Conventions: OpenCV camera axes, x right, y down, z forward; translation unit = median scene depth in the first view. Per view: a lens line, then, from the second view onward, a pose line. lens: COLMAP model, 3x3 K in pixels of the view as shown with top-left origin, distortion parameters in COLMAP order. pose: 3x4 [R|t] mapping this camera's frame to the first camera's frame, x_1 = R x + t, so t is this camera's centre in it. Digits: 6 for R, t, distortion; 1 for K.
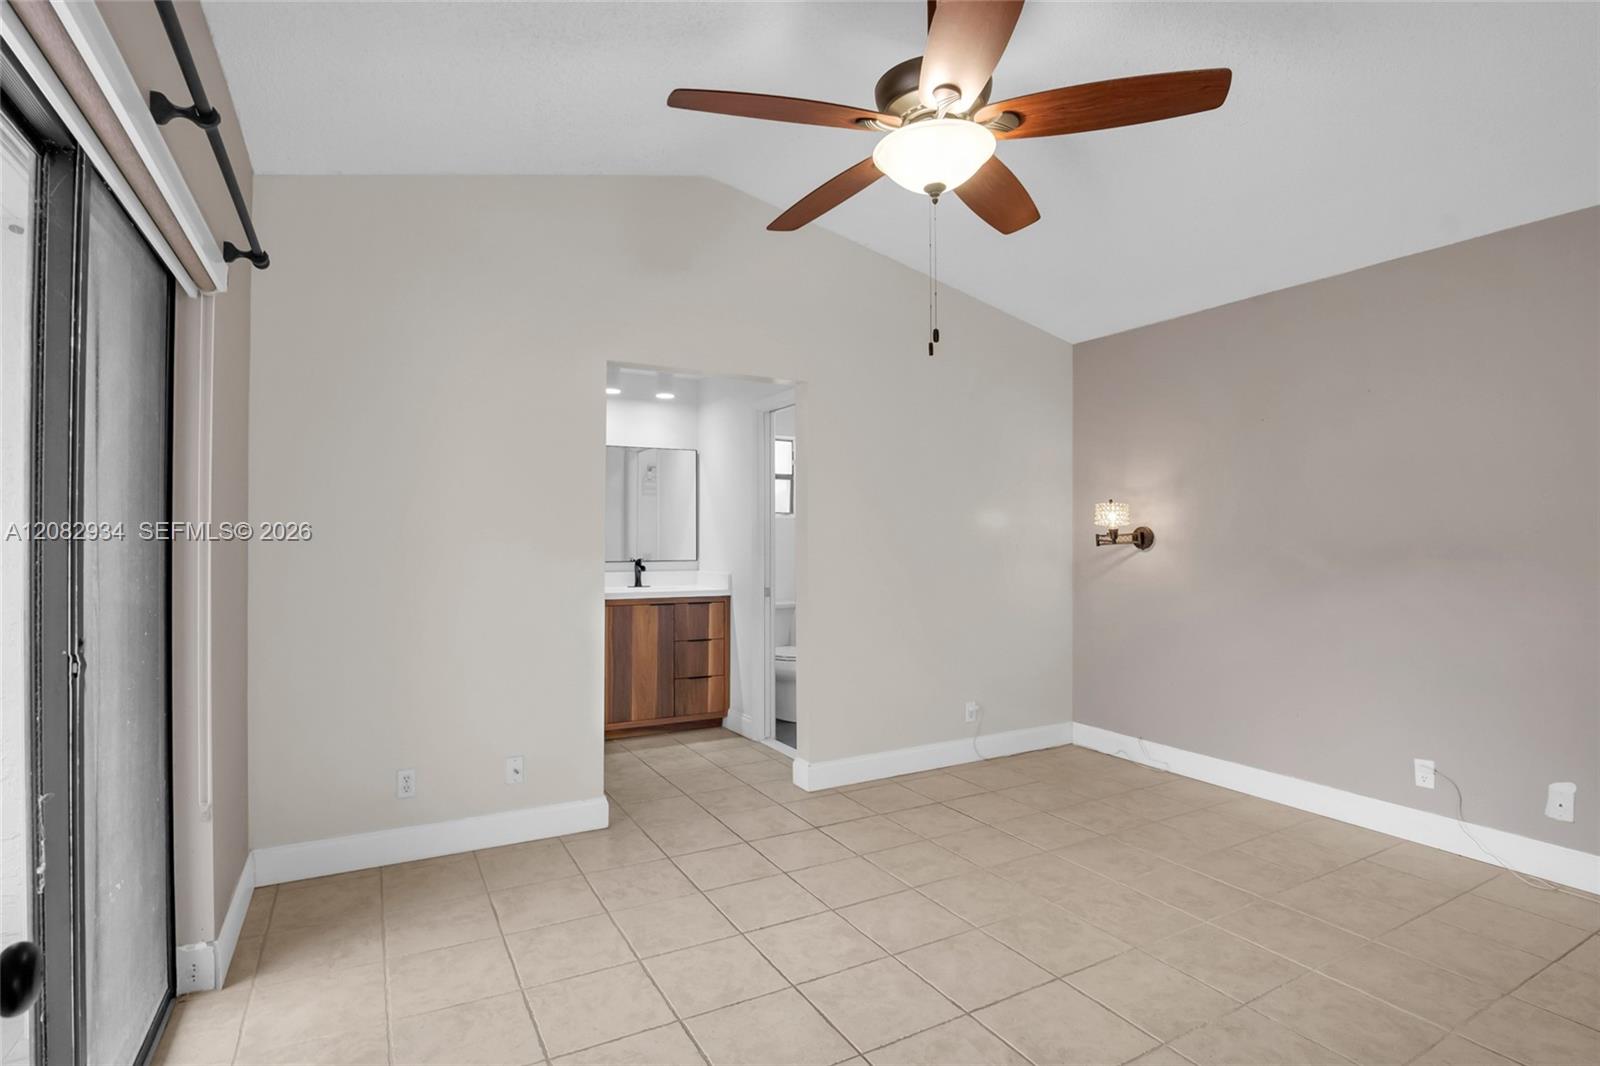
lens RADIAL K [[792.5, 0, 810.6], [0, 792.5, 539.1], [0, 0, 1]] dist [-0.042265, 0.006555]
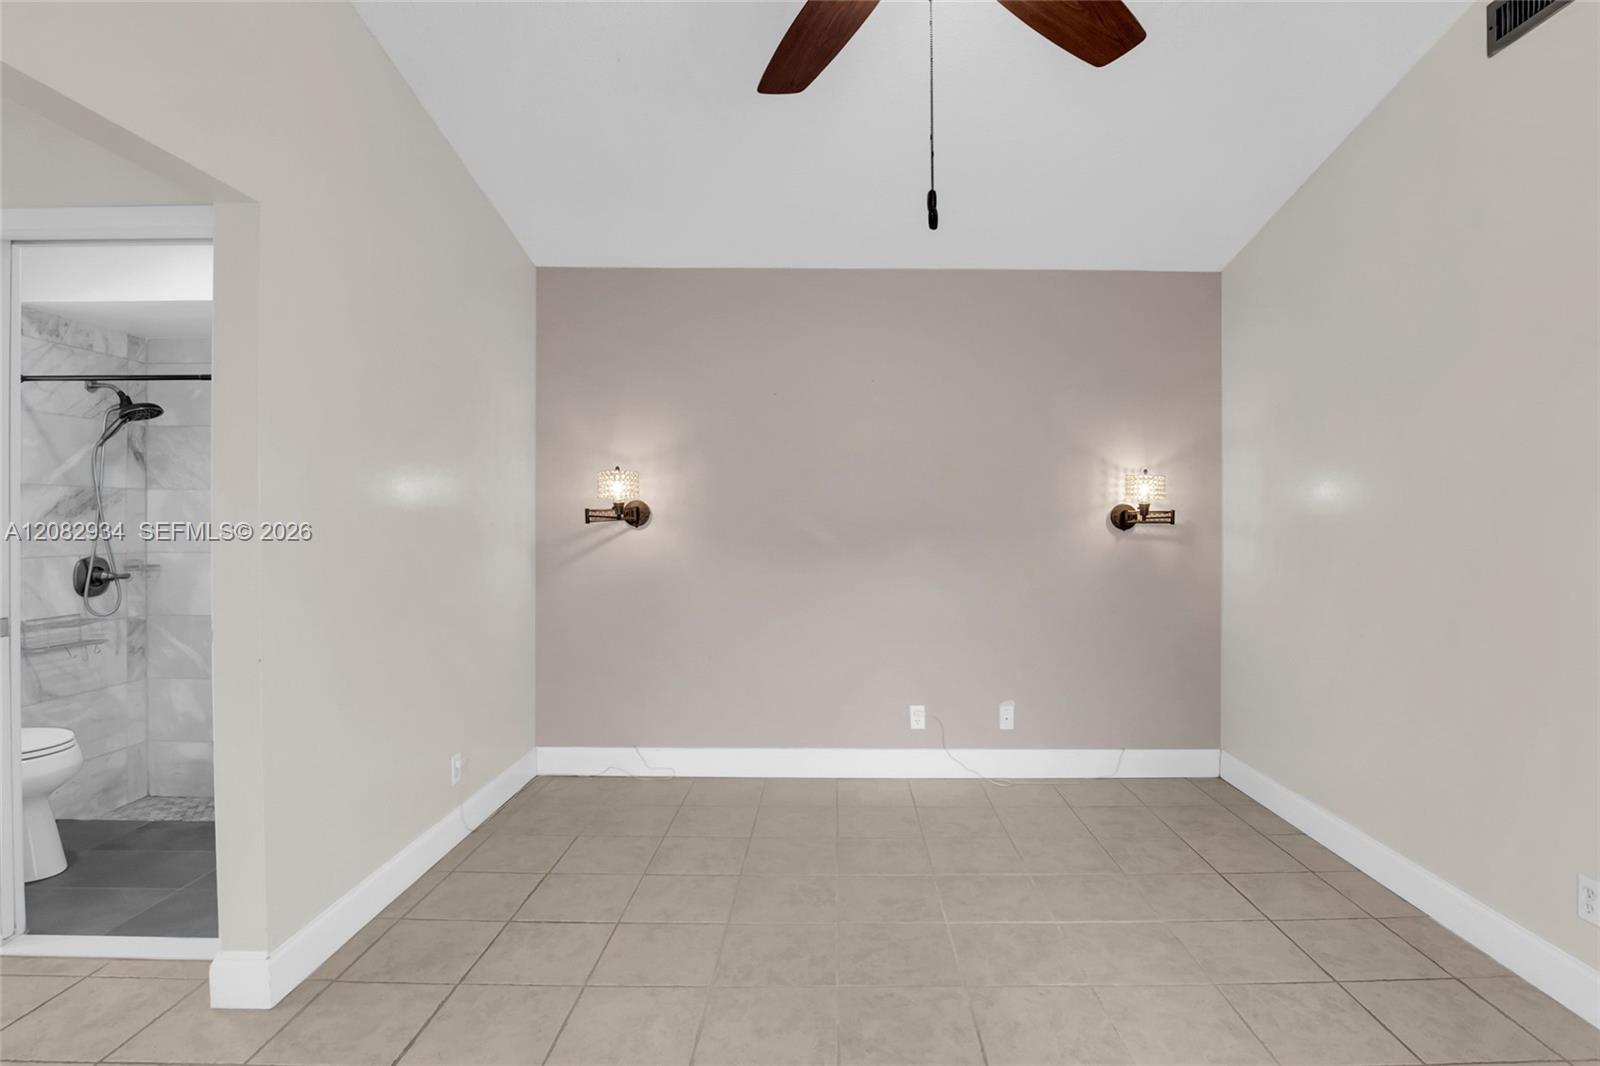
lens RADIAL K [[792.5, 0, 801.7], [0, 792.5, 524.0], [0, 0, 1]] dist [-0.042265, 0.006555]
pose [[0.486785, -0.003780, 0.873513, -0.264013], [-0.002870, 0.999978, 0.005927, 0.004812], [-0.873517, -0.005392, 0.486764, 0.460267]]
